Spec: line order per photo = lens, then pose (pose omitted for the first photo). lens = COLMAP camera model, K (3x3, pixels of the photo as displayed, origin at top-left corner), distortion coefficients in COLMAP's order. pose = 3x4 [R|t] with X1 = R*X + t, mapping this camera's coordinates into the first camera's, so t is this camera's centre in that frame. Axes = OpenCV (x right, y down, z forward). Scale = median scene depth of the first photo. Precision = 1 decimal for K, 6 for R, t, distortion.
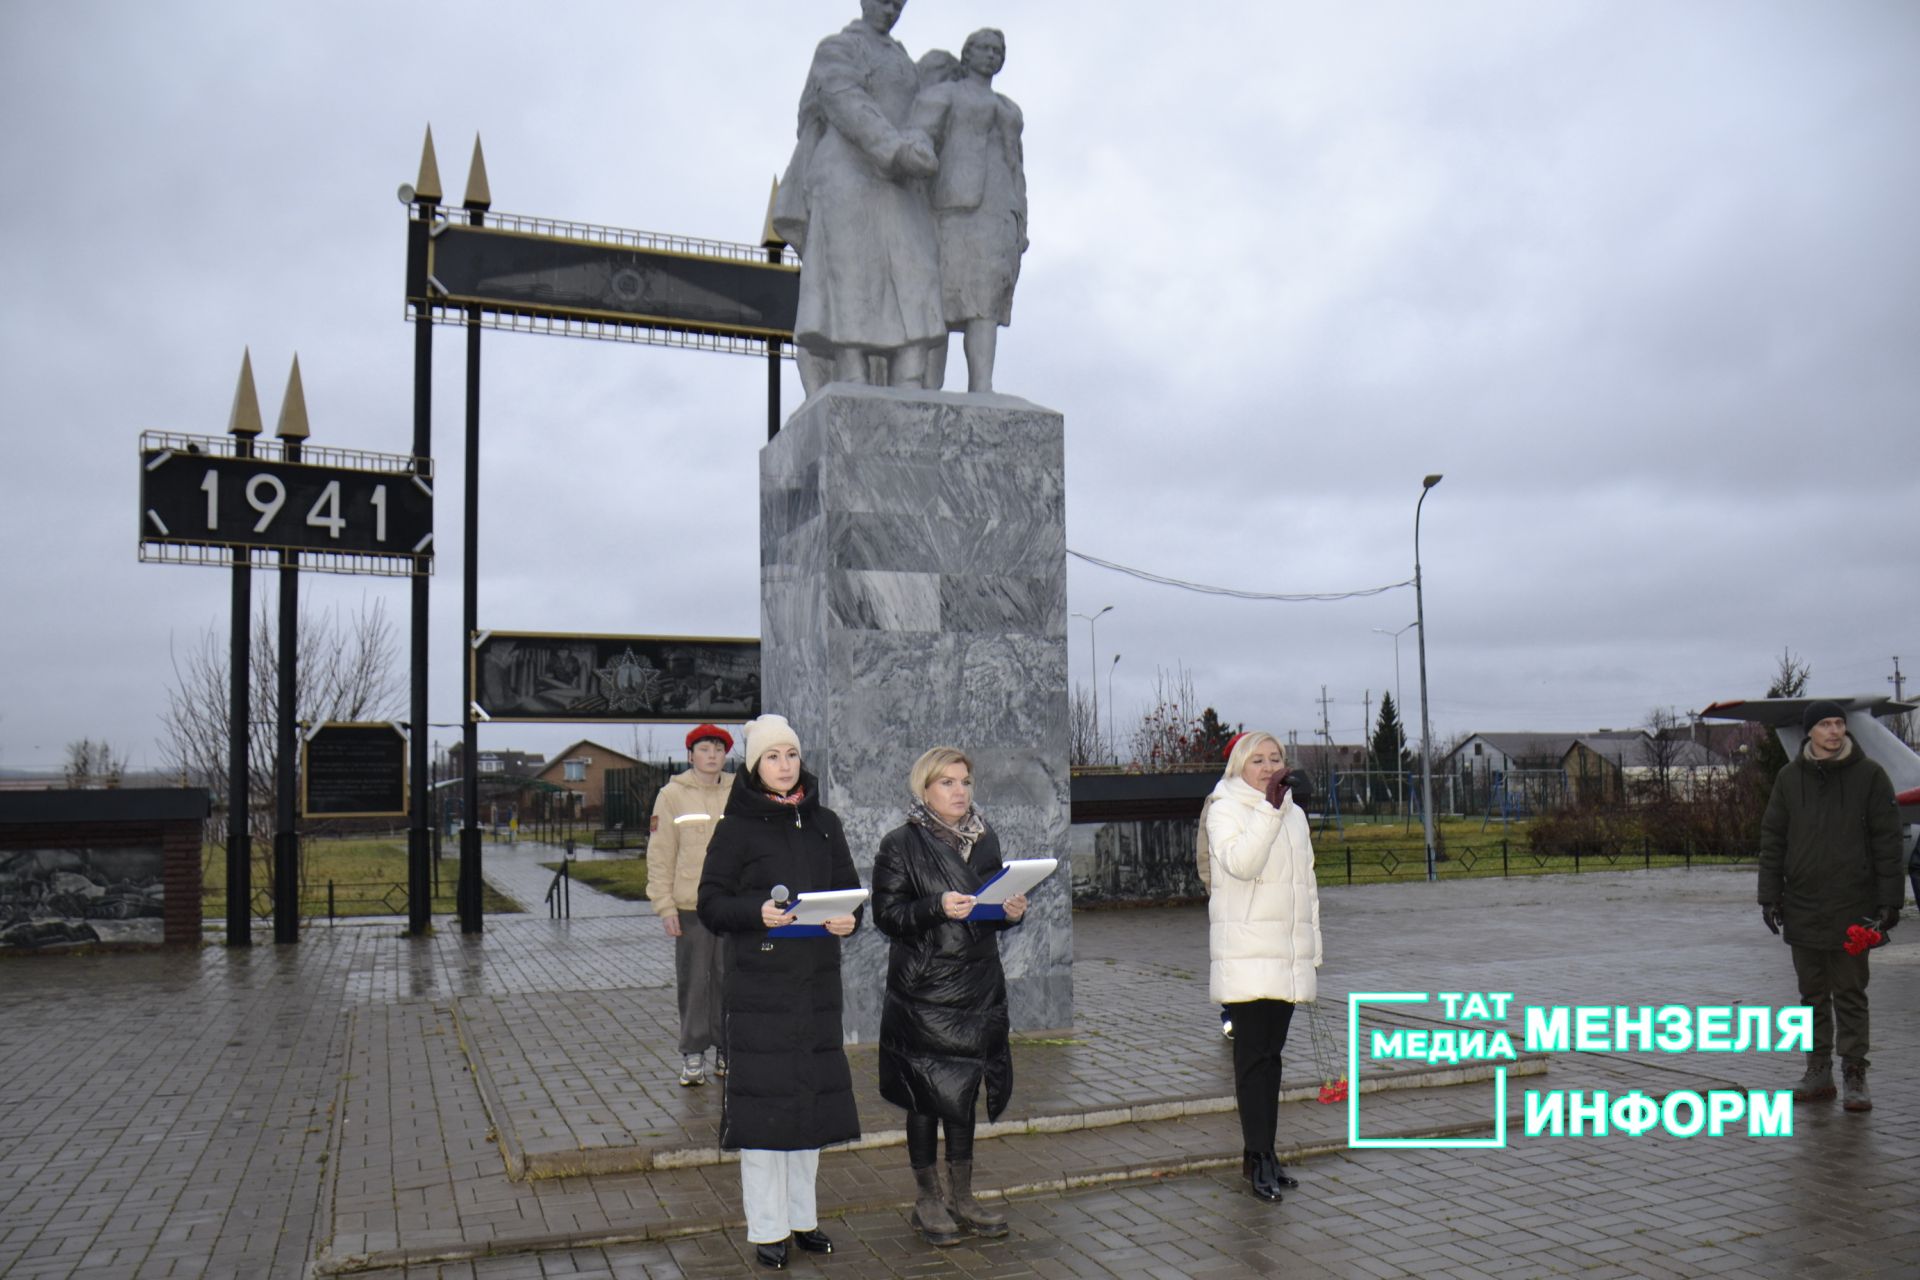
lens RADIAL K [[1496.2, 0, 961.2], [0, 1496.2, 703.2], [0, 0, 1]] dist [-0.128170, 0.028747]
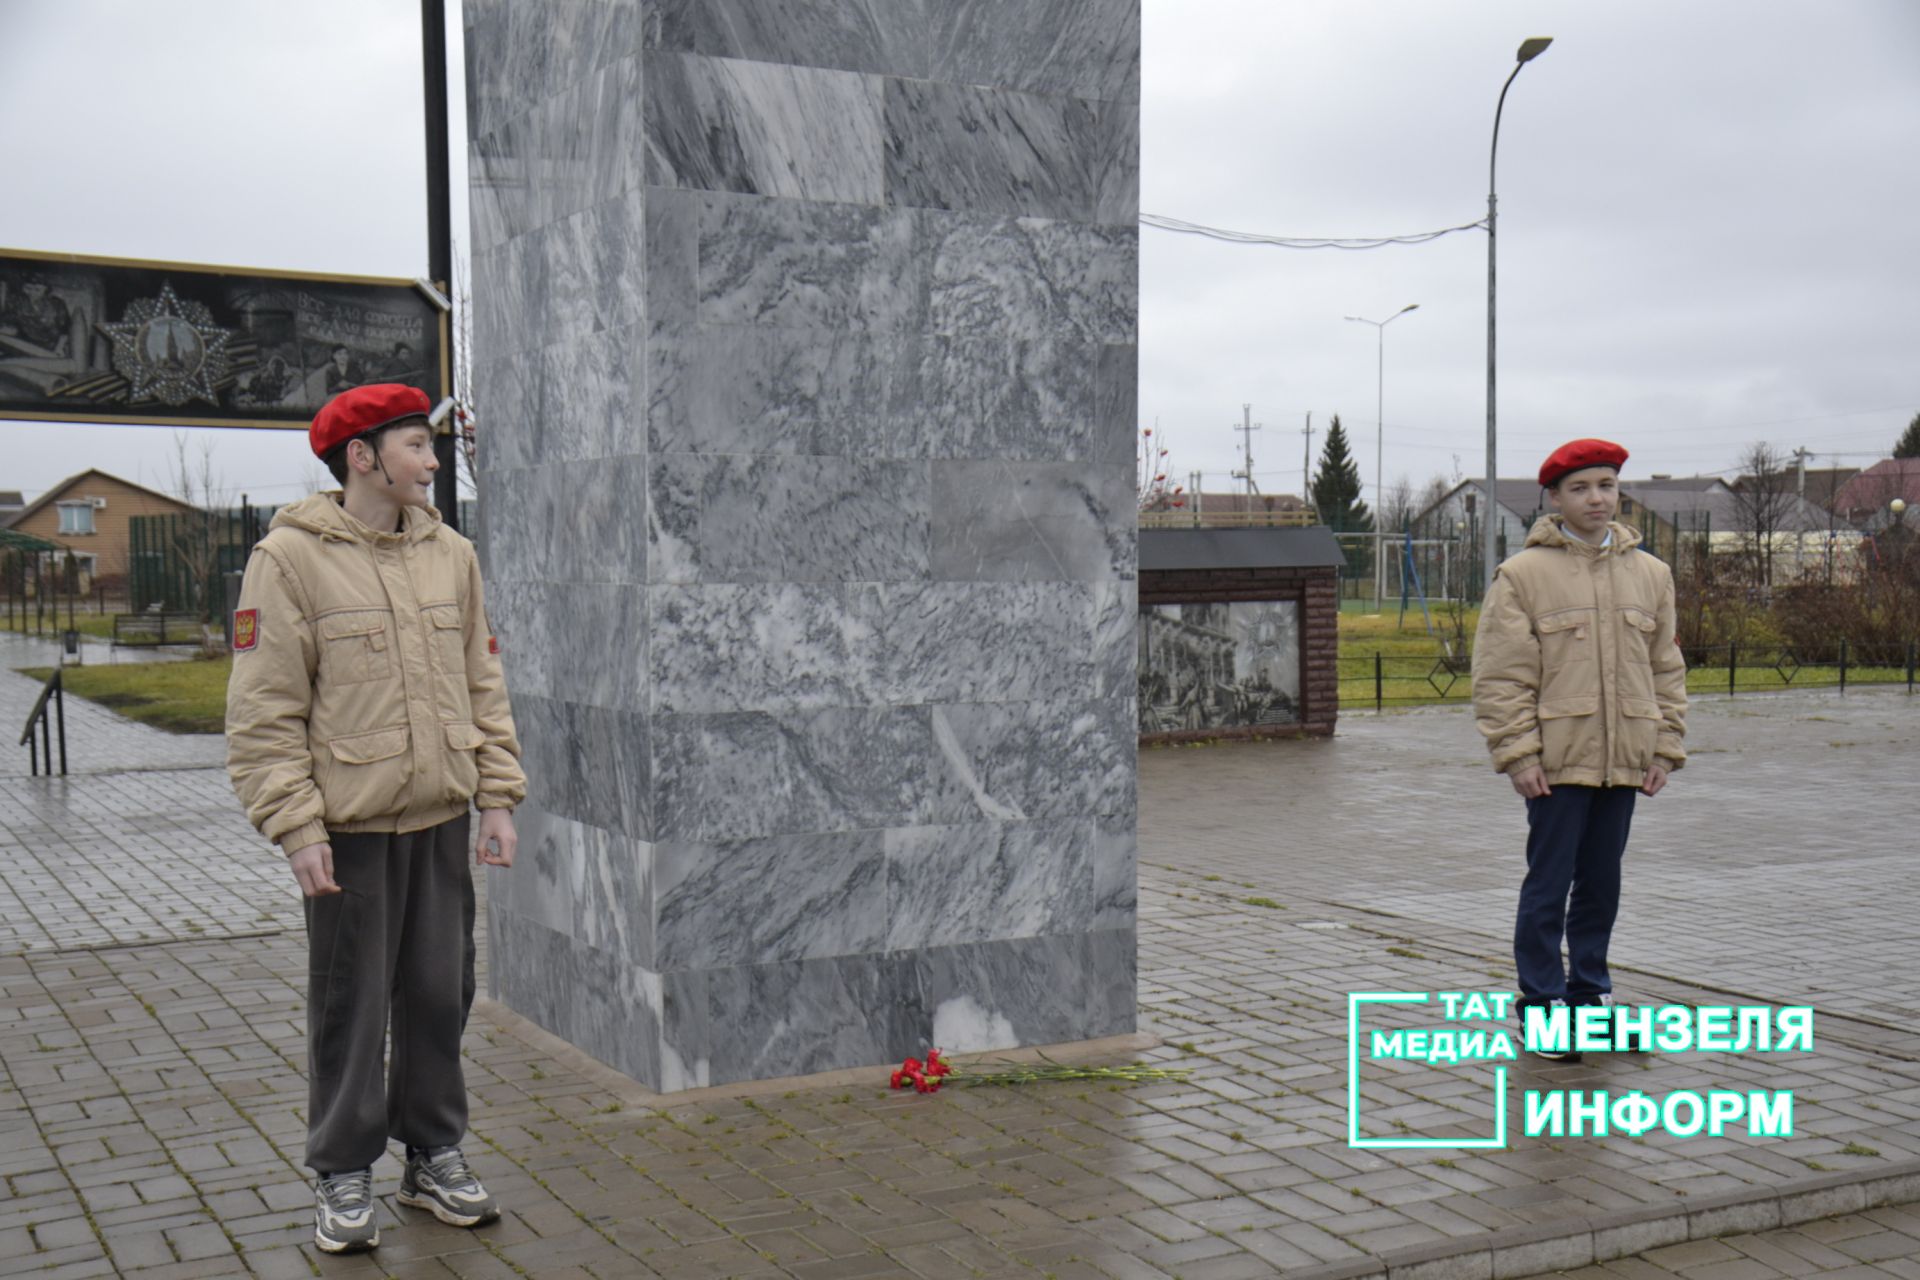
lens RADIAL K [[2183.0, 0, 953.3], [0, 2183.0, 695.4], [0, 0, 1]] dist [0.080022, 0.000000]
pose [[0.992644, 0.001786, 0.121055, -0.065416], [-0.016423, 0.992635, 0.120026, 0.018520], [-0.119949, -0.121131, 0.985363, 0.273166]]
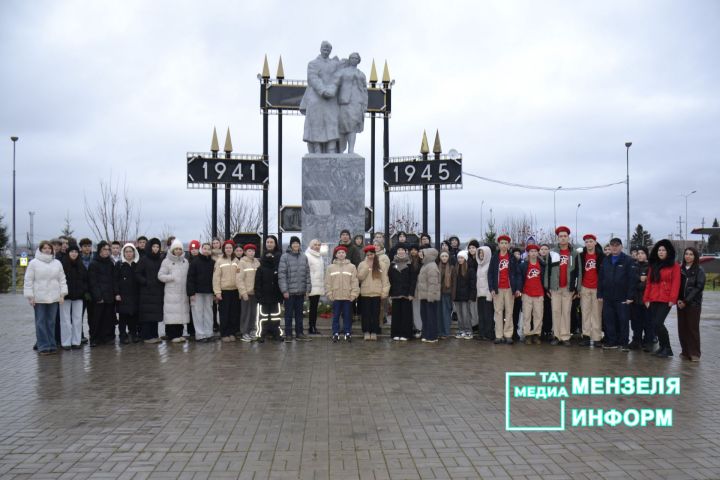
lens RADIAL K [[597.7, 0, 357.8], [0, 597.7, 256.6], [0, 0, 1]] dist [-0.112552, 0.001802]
pose [[0.947467, 0.020612, -0.319188, 0.507826], [-0.000906, 0.998090, 0.061765, -0.030425], [0.319851, -0.058231, 0.945677, -0.456048]]
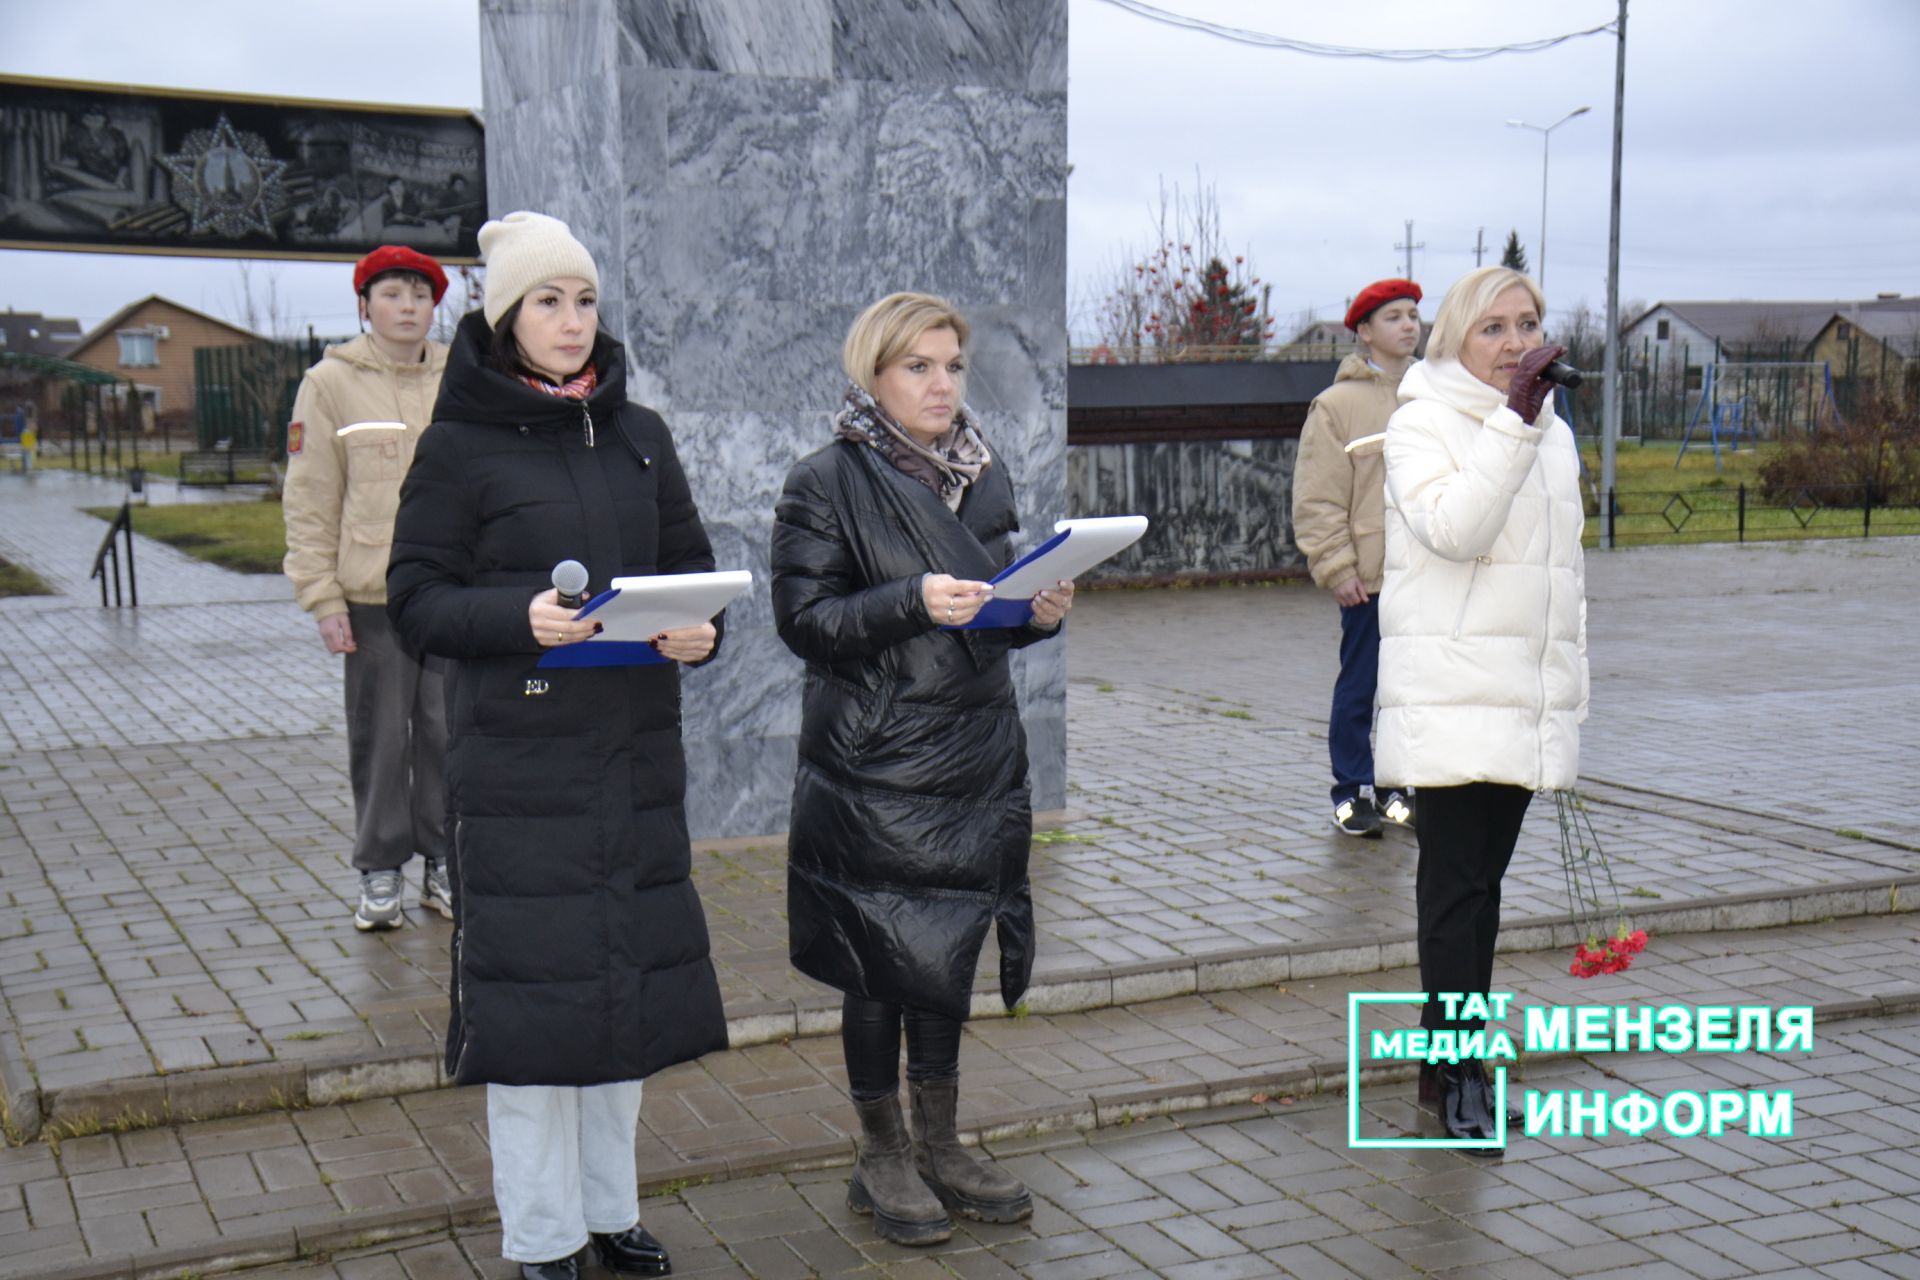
lens RADIAL K [[2410.3, 0, 956.5], [0, 2410.3, 688.3], [0, 0, 1]] dist [0.138908, 0.000000]
pose [[0.997922, 0.000763, 0.064433, -0.022313], [-0.012267, 0.983893, 0.178334, 0.009161], [-0.063259, -0.178754, 0.981858, 0.100501]]
